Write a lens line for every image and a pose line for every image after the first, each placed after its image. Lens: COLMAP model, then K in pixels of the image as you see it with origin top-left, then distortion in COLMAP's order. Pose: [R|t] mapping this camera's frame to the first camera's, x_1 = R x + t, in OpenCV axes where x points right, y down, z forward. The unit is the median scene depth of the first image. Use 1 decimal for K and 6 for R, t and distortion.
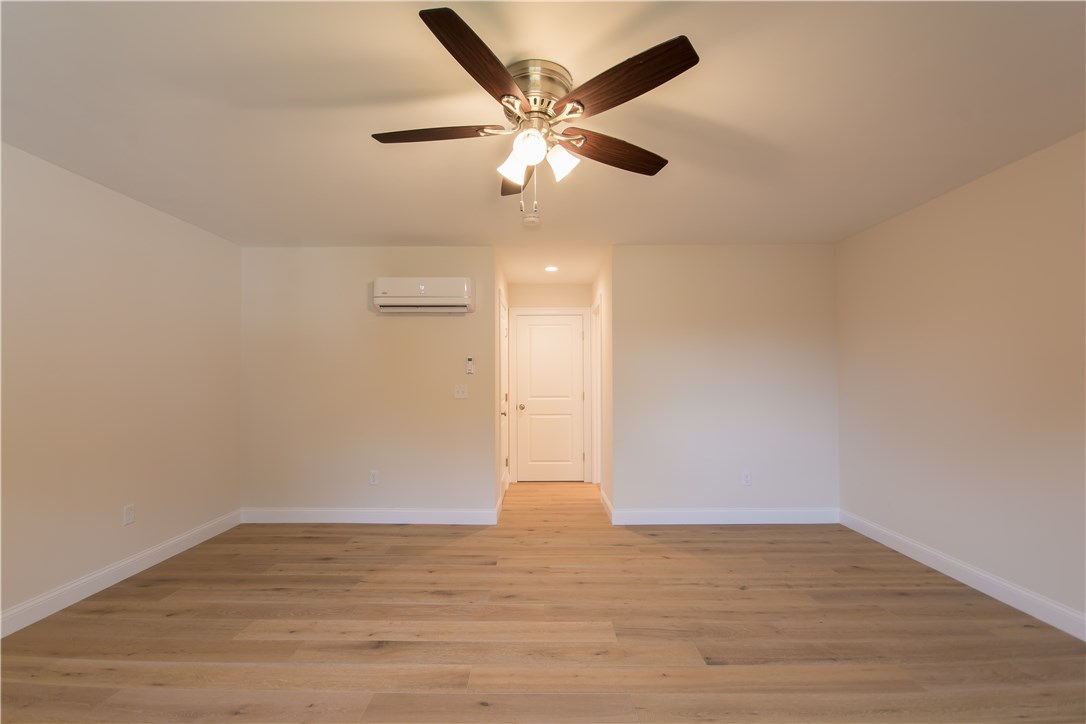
lens RADIAL K [[480.8, 0, 539.3], [0, 480.8, 365.6], [0, 0, 1]] dist [0.001809, -0.006874]
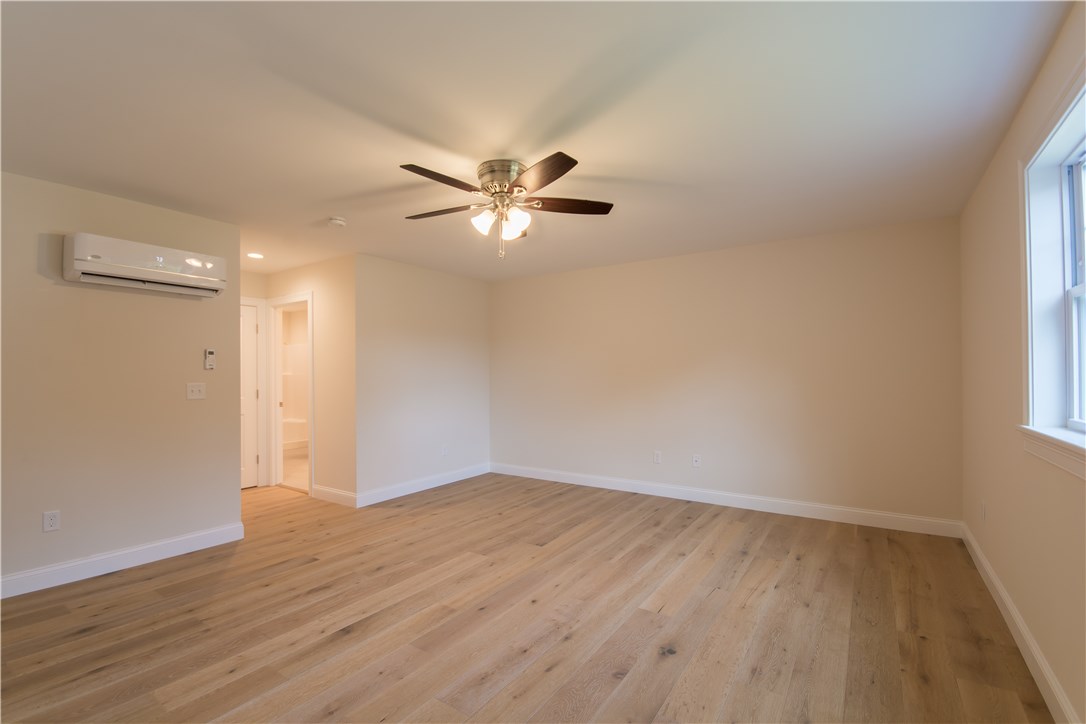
lens RADIAL K [[480.8, 0, 546.9], [0, 480.8, 363.1], [0, 0, 1]] dist [0.001809, -0.006874]
pose [[0.549260, 0.017692, 0.835464, -0.762036], [-0.018279, 0.999791, -0.009155, 0.003014], [-0.835451, -0.010243, 0.549469, 0.057117]]
